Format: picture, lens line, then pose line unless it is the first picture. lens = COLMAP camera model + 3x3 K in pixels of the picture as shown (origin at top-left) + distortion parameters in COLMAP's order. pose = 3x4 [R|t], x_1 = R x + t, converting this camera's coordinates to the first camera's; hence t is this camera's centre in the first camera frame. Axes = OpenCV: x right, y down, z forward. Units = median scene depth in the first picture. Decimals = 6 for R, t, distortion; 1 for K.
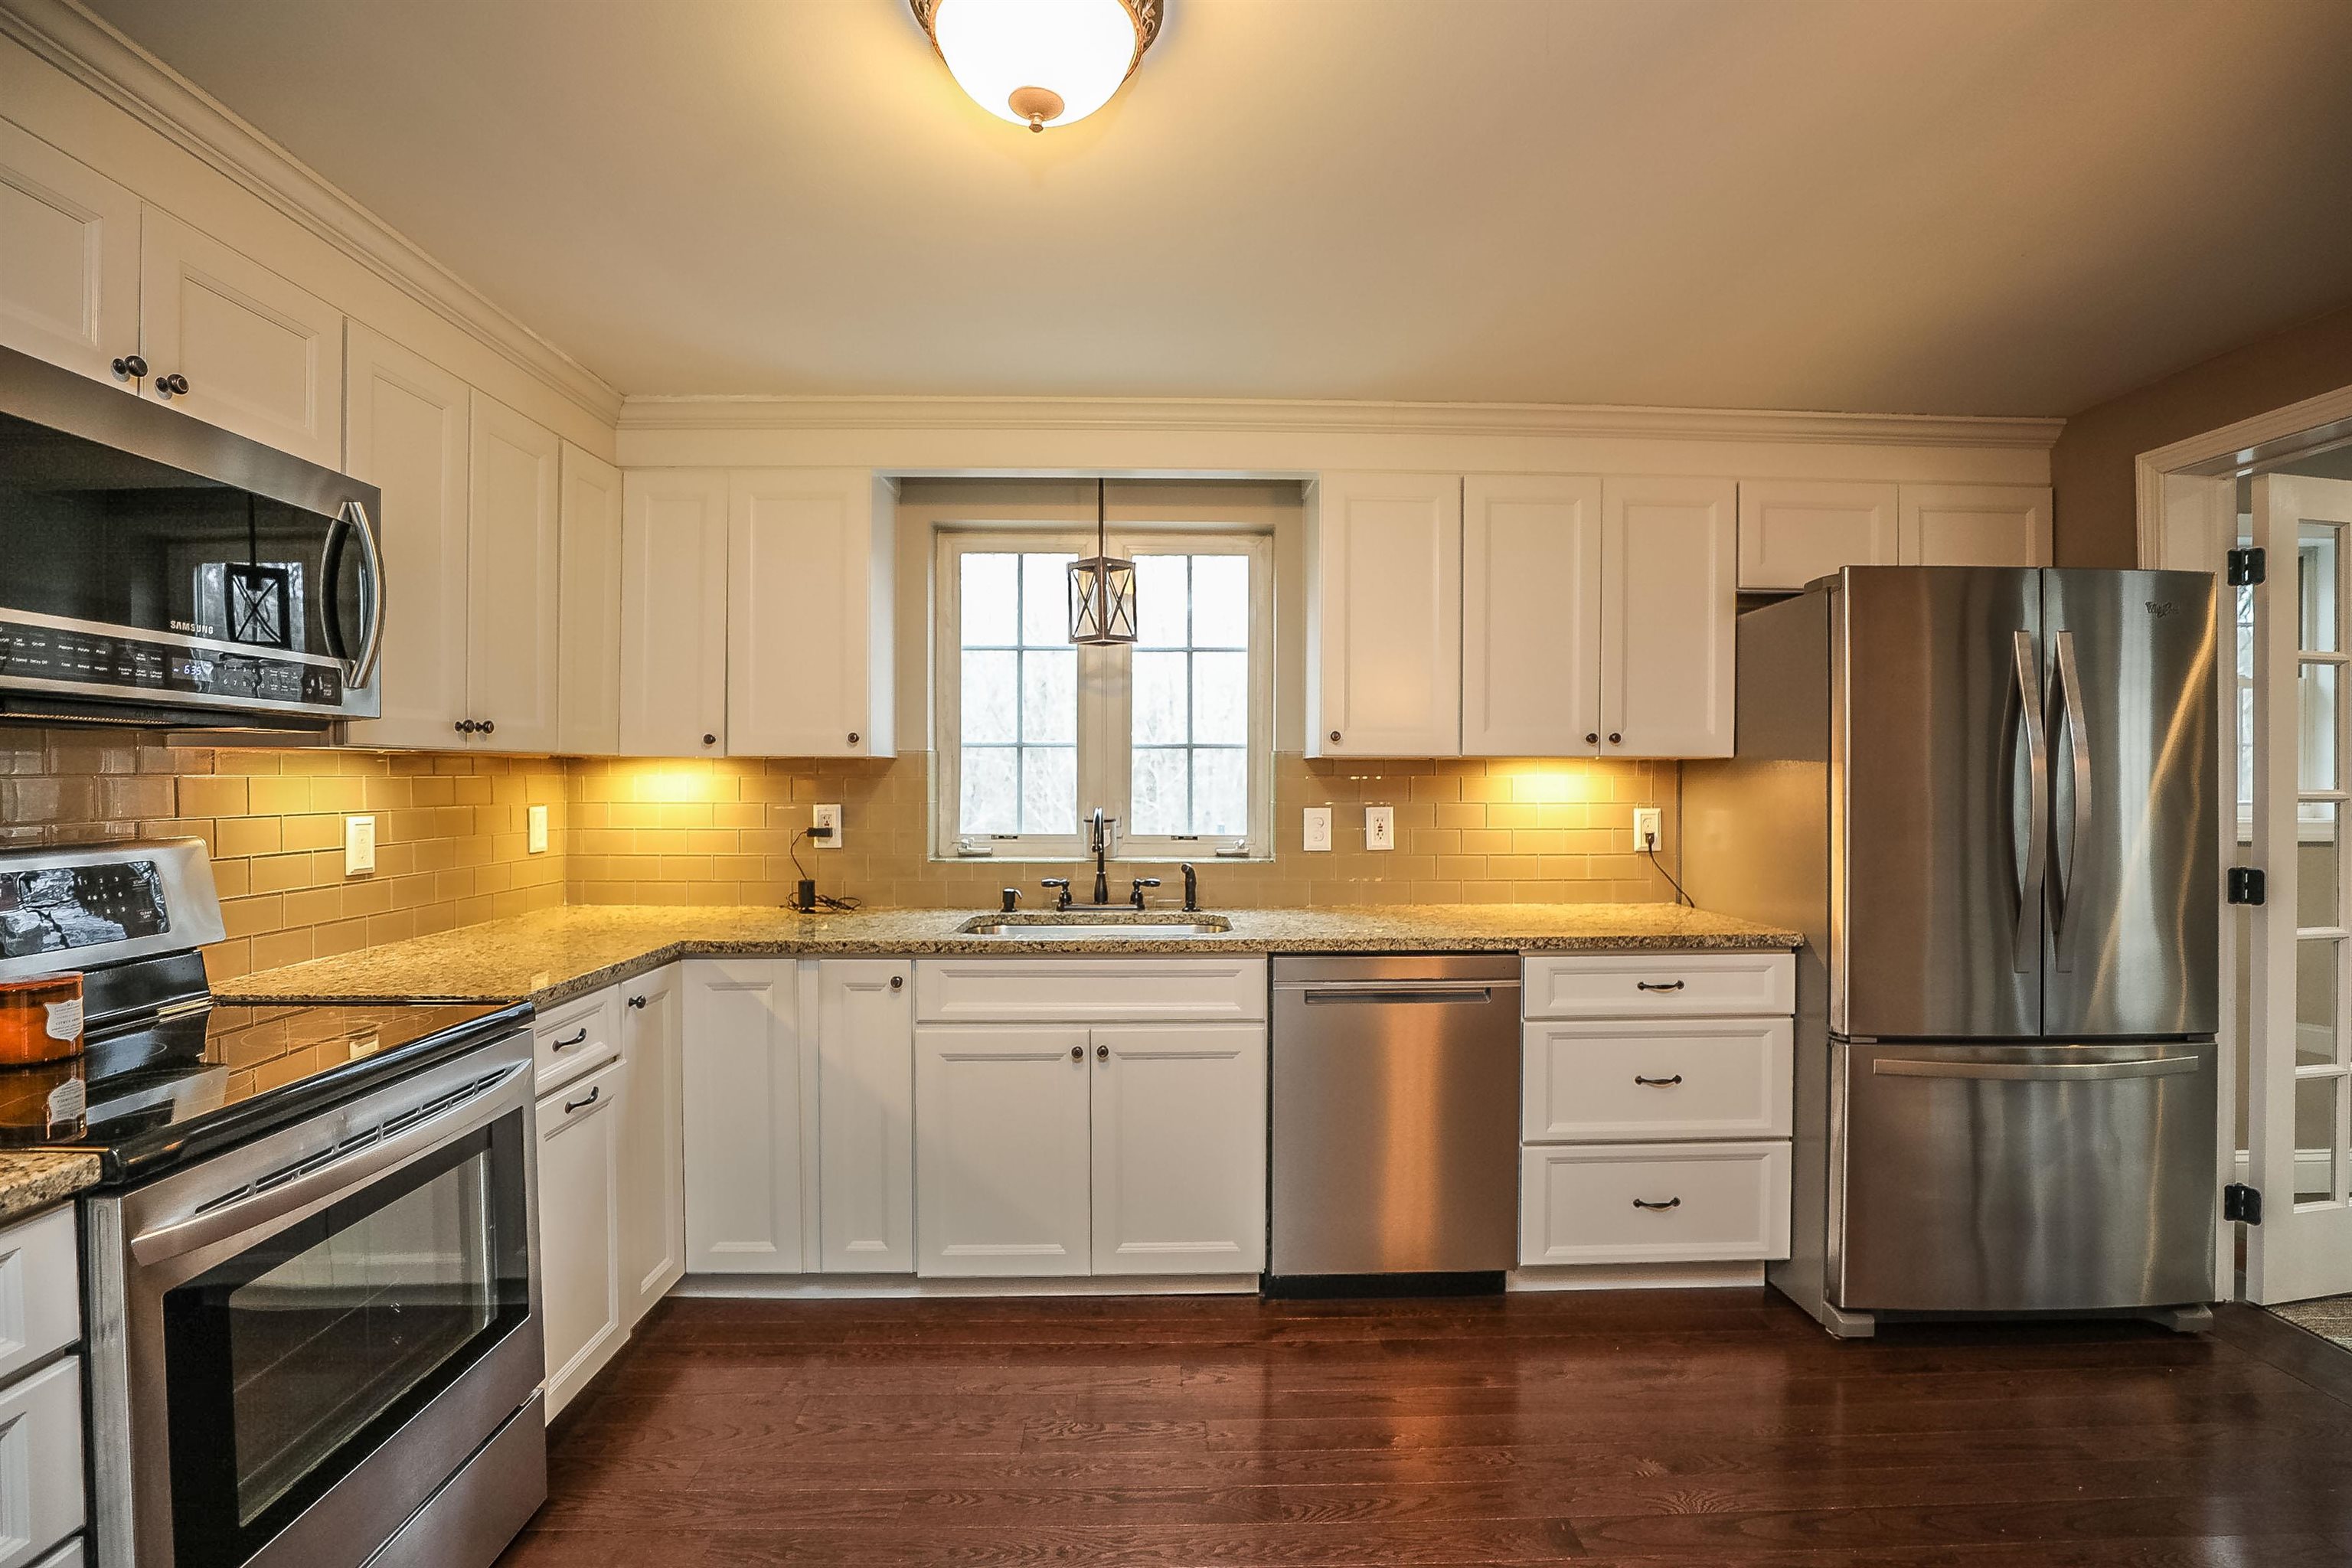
lens RADIAL K [[1068.4, 0, 1181.8], [0, 1068.4, 785.0], [0, 0, 1]] dist [-0.047468, 0.016461]
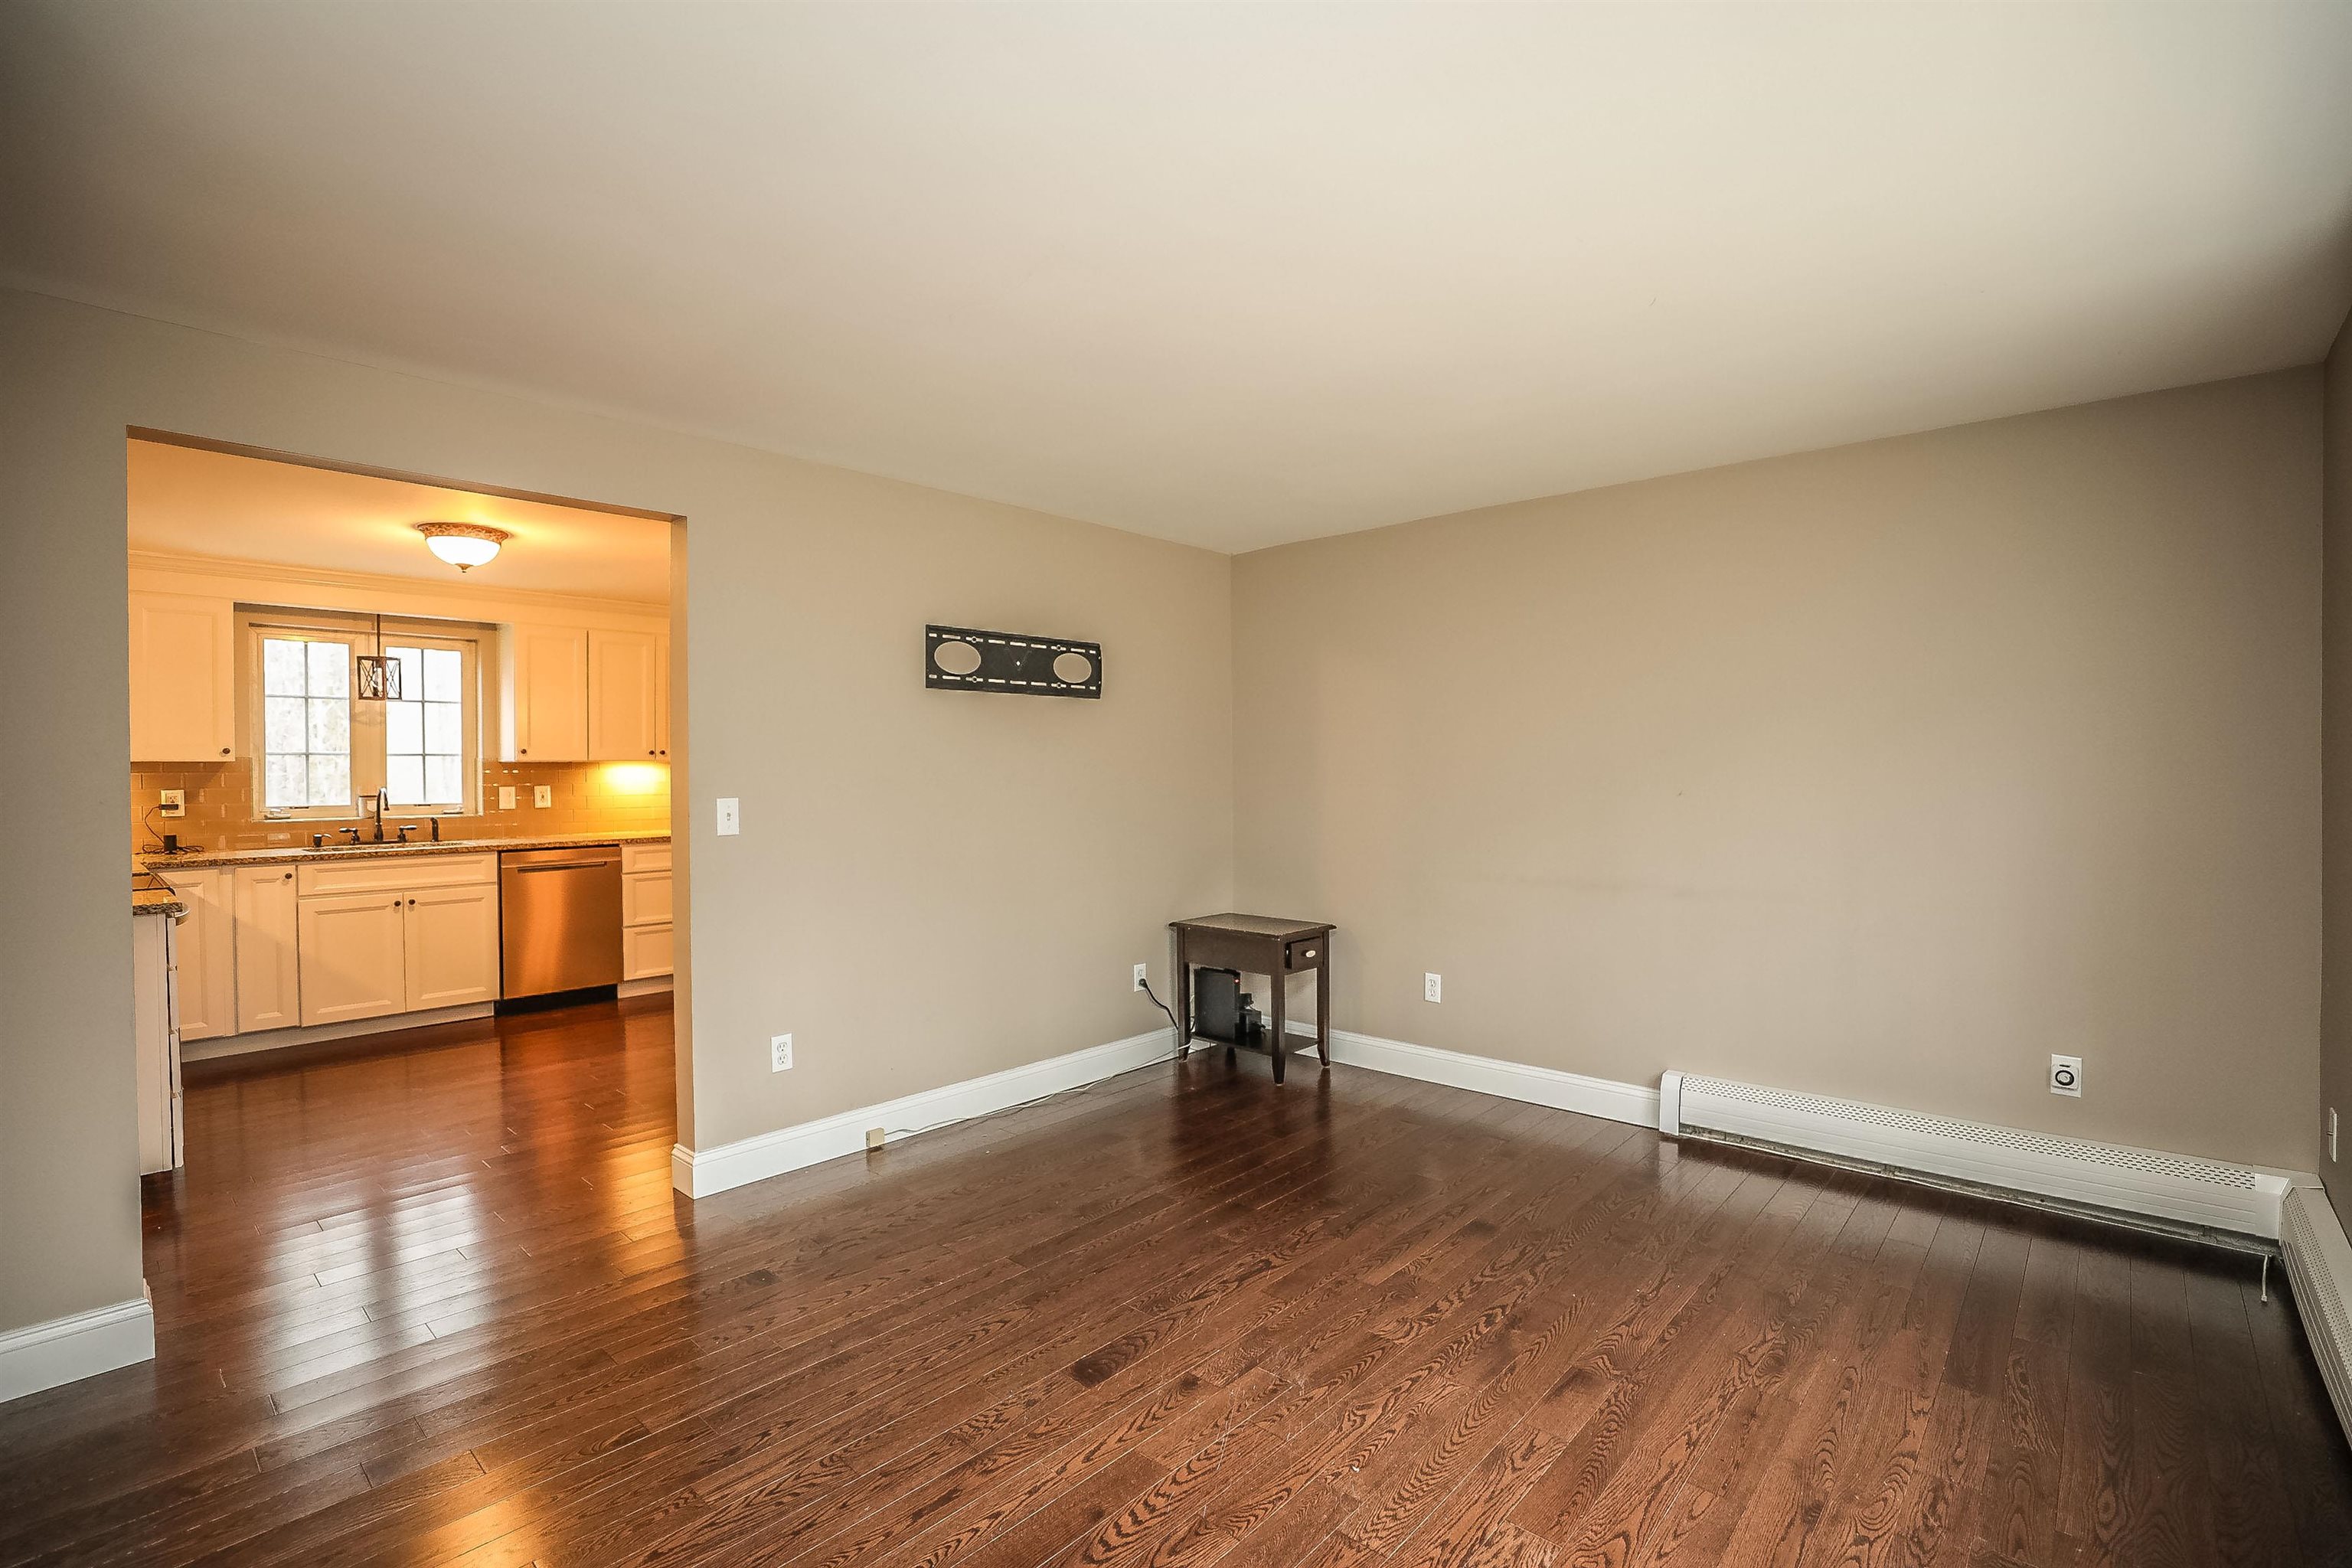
lens RADIAL K [[1068.4, 0, 1181.8], [0, 1068.4, 785.0], [0, 0, 1]] dist [-0.047468, 0.016461]
pose [[0.694064, -0.015927, 0.719737, -0.438036], [0.011790, 0.999873, 0.010757, 0.012810], [-0.719817, 0.001019, 0.694163, -1.336249]]
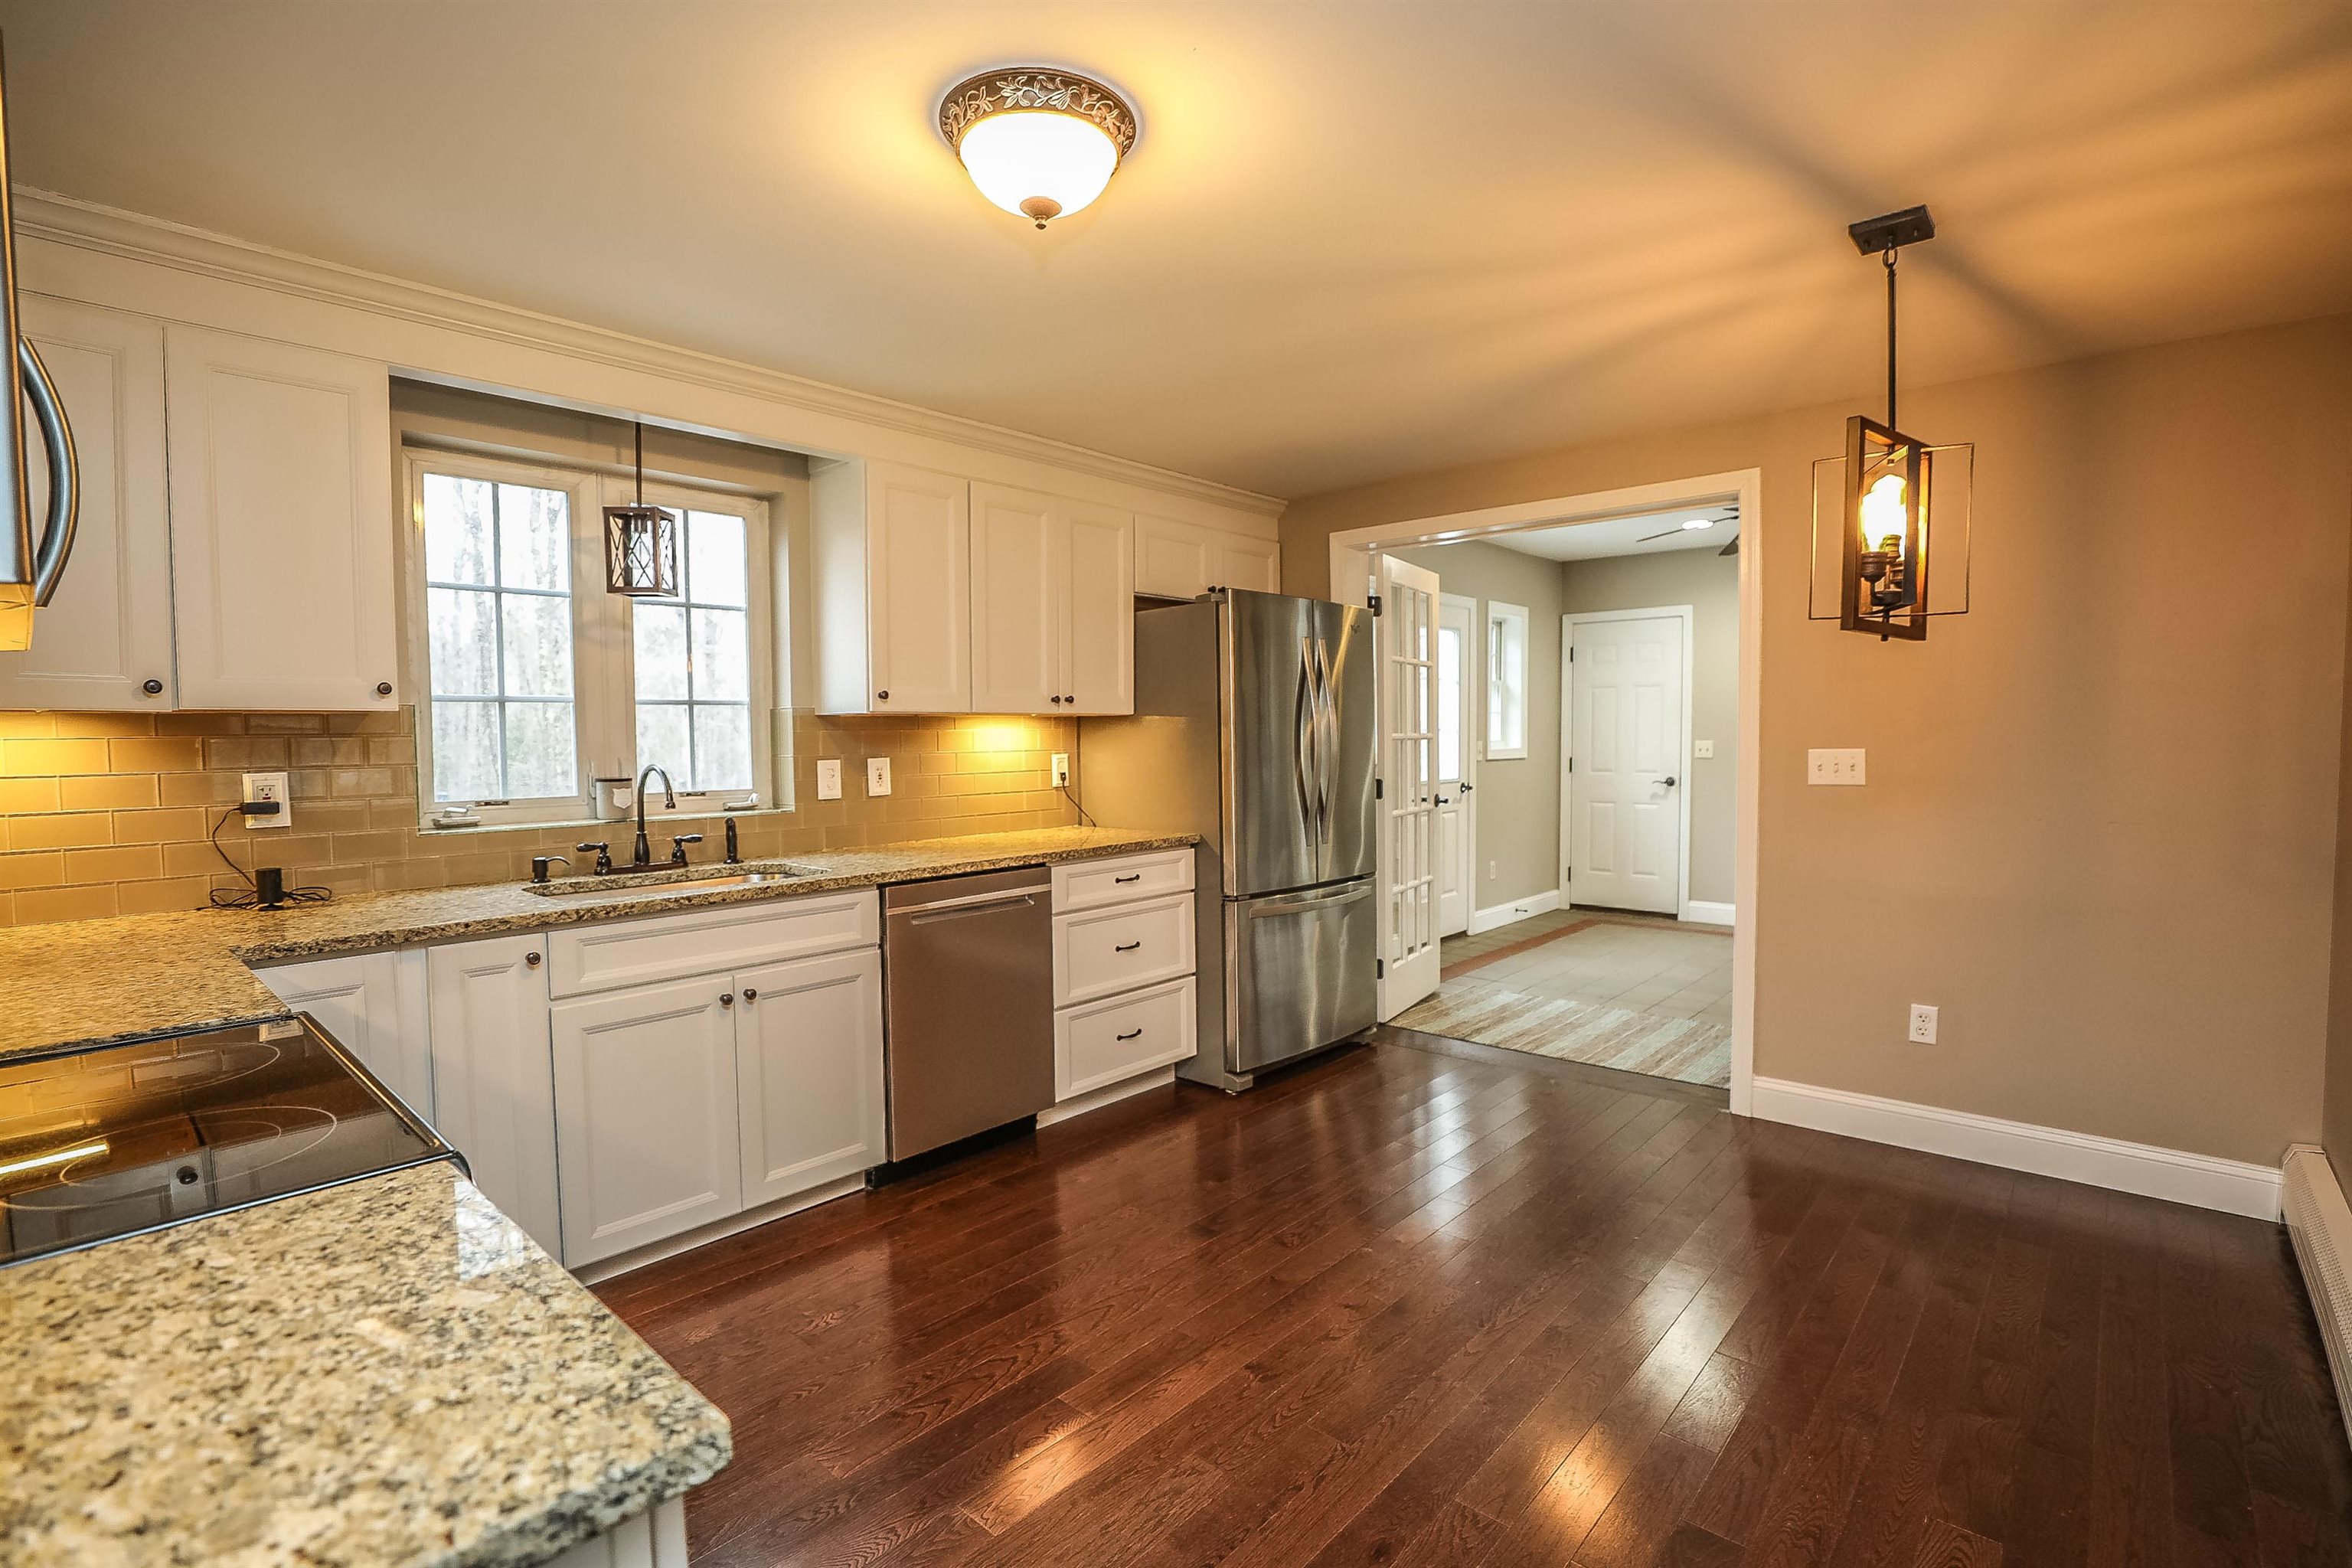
lens RADIAL K [[1083.3, 0, 1168.1], [0, 1083.3, 781.5], [0, 0, 1]] dist [-0.023434, -0.000011]
pose [[0.697521, -0.040699, 0.715407, -0.469474], [0.016048, 0.999023, 0.041187, 0.003534], [-0.716384, -0.017248, 0.697493, -0.026824]]
